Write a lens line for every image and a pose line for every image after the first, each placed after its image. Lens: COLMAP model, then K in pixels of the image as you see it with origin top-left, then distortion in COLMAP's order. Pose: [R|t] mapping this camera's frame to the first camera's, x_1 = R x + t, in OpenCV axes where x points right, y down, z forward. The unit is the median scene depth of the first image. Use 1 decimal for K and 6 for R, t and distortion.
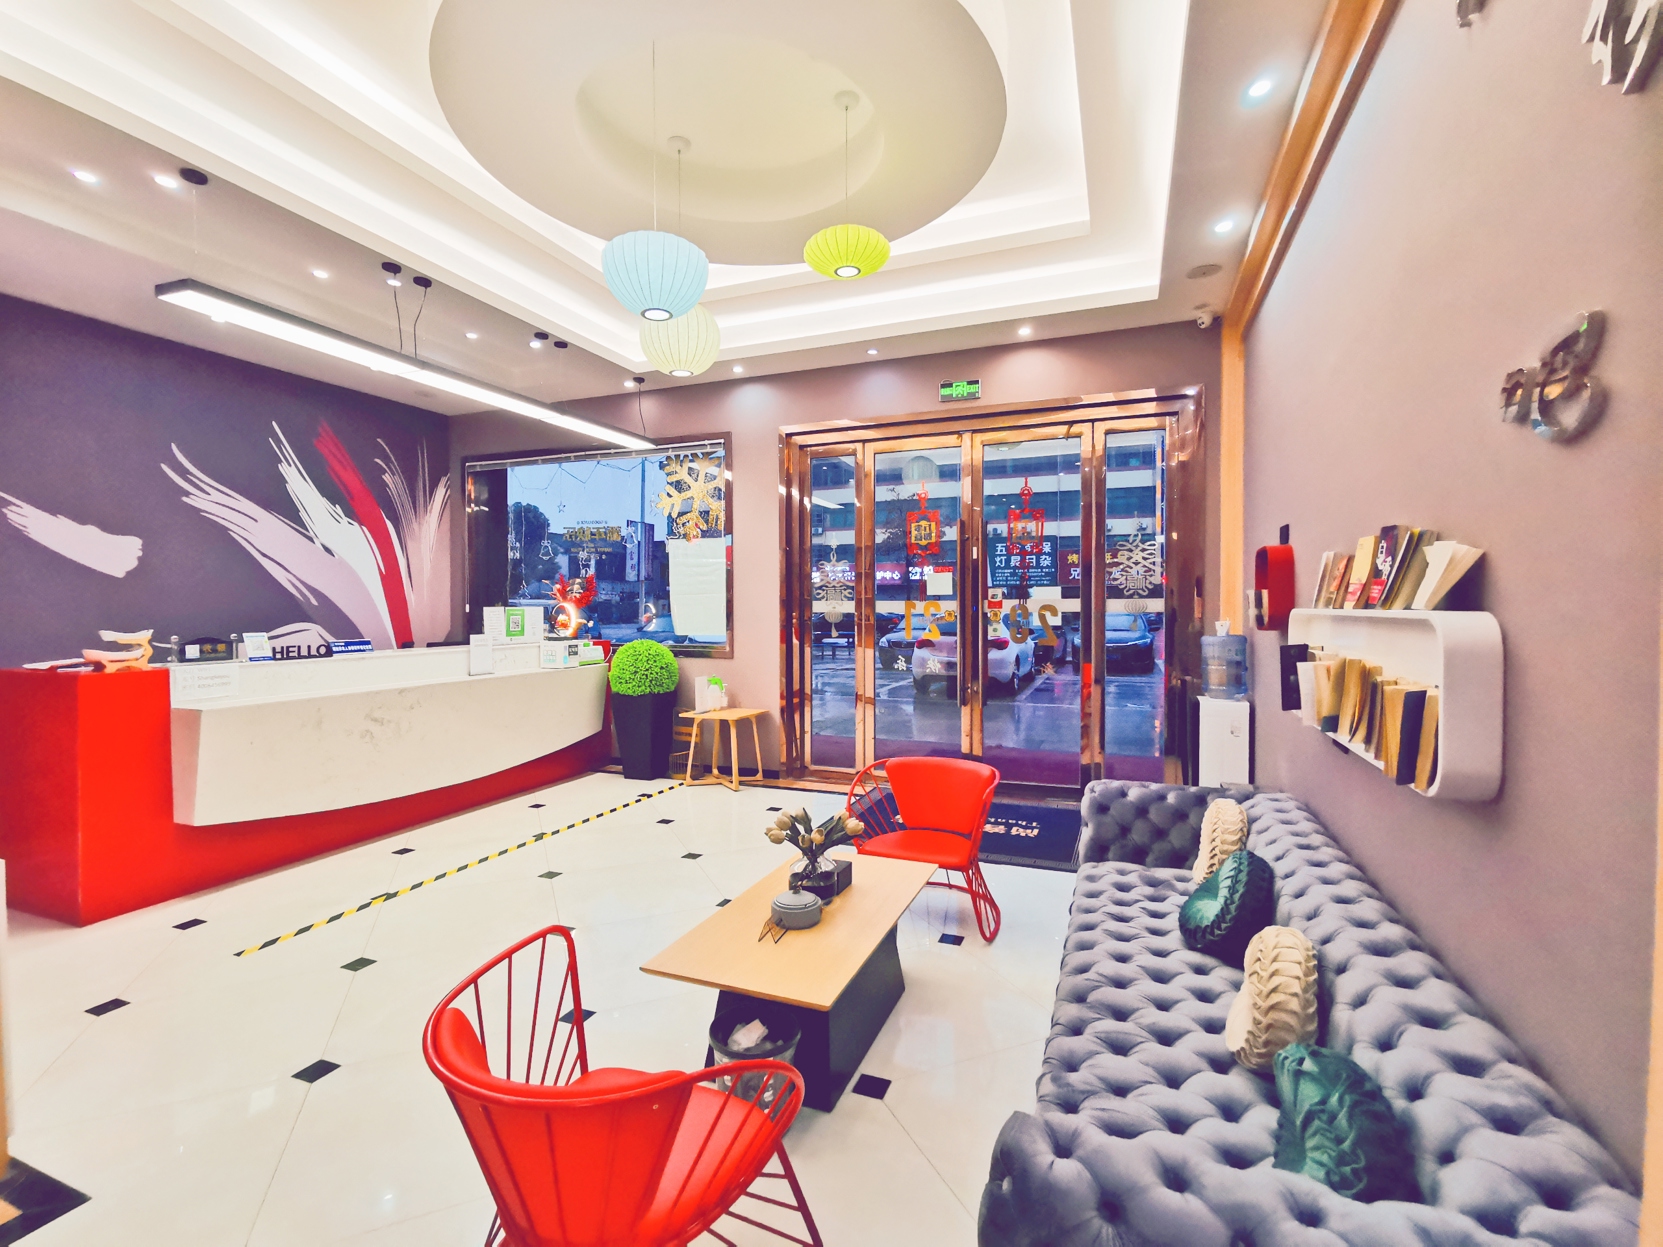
lens RADIAL K [[764.4, 0, 830.9], [0, 764.4, 620.5], [0, 0, 1]] dist [-0.002522, 0.008115]
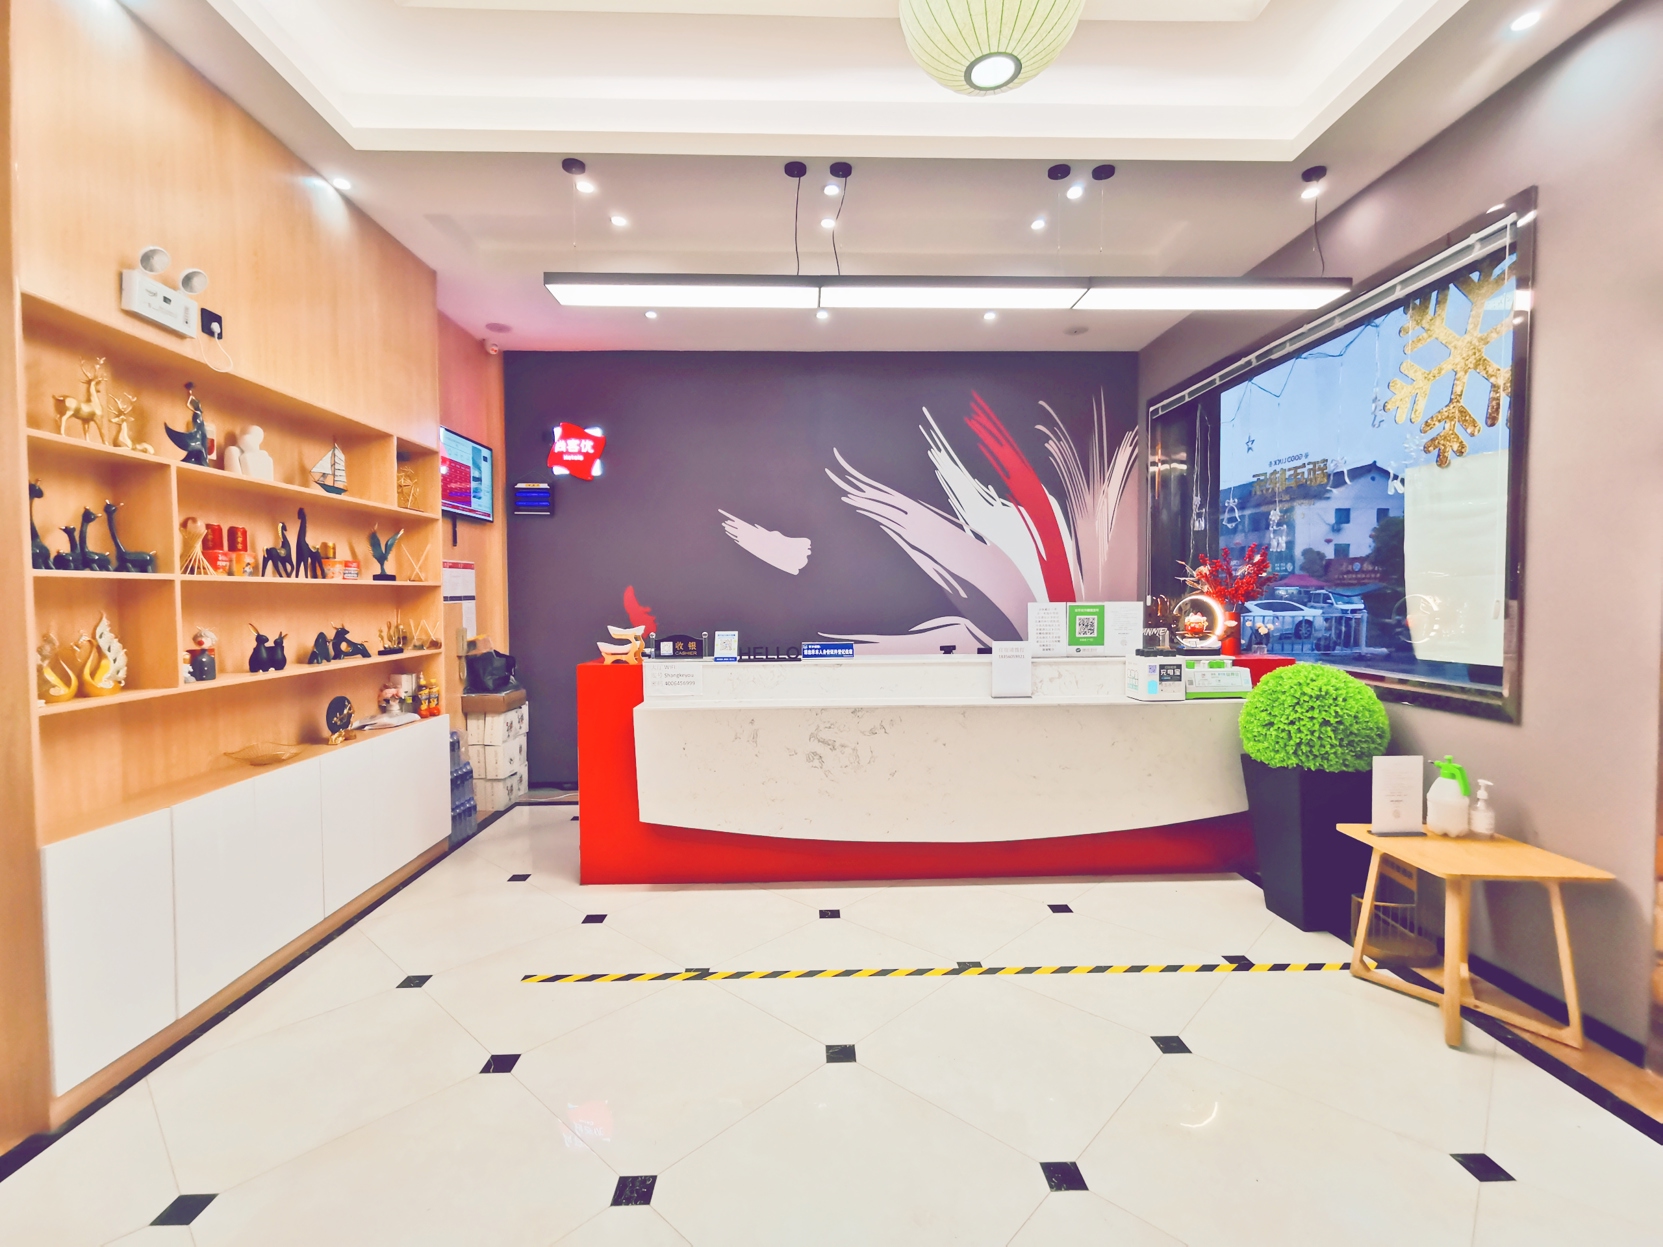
lens RADIAL K [[764.4, 0, 830.9], [0, 764.4, 620.5], [0, 0, 1]] dist [-0.002522, 0.008115]
pose [[0.397808, 0.030583, -0.916959, 0.118587], [-0.011164, 0.999532, 0.028494, -0.018076], [0.917401, -0.001099, 0.397963, 0.514968]]
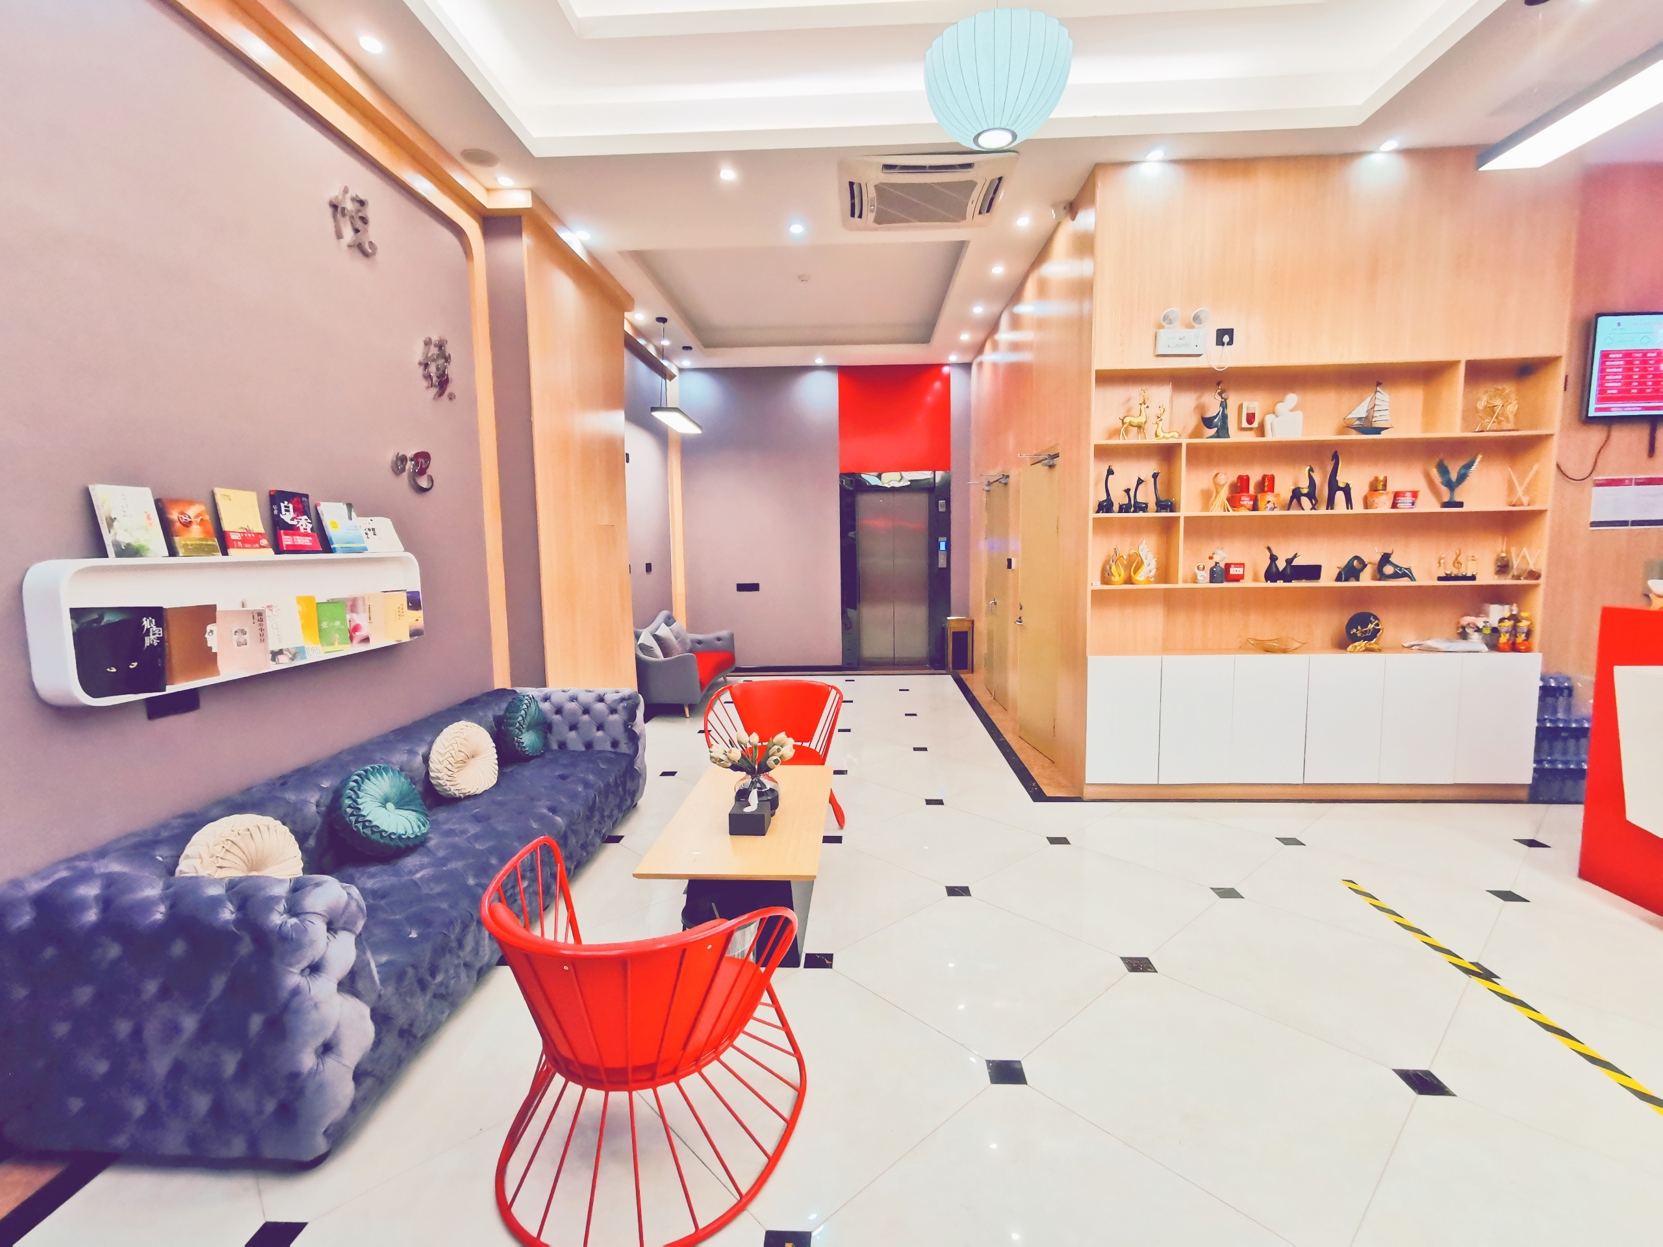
lens RADIAL K [[764.4, 0, 830.9], [0, 764.4, 620.5], [0, 0, 1]] dist [-0.002522, 0.008115]
pose [[-0.946057, 0.047549, -0.320491, 0.093107], [0.010087, 0.993016, 0.117551, -0.015478], [0.323842, 0.107977, -0.939929, 0.895306]]
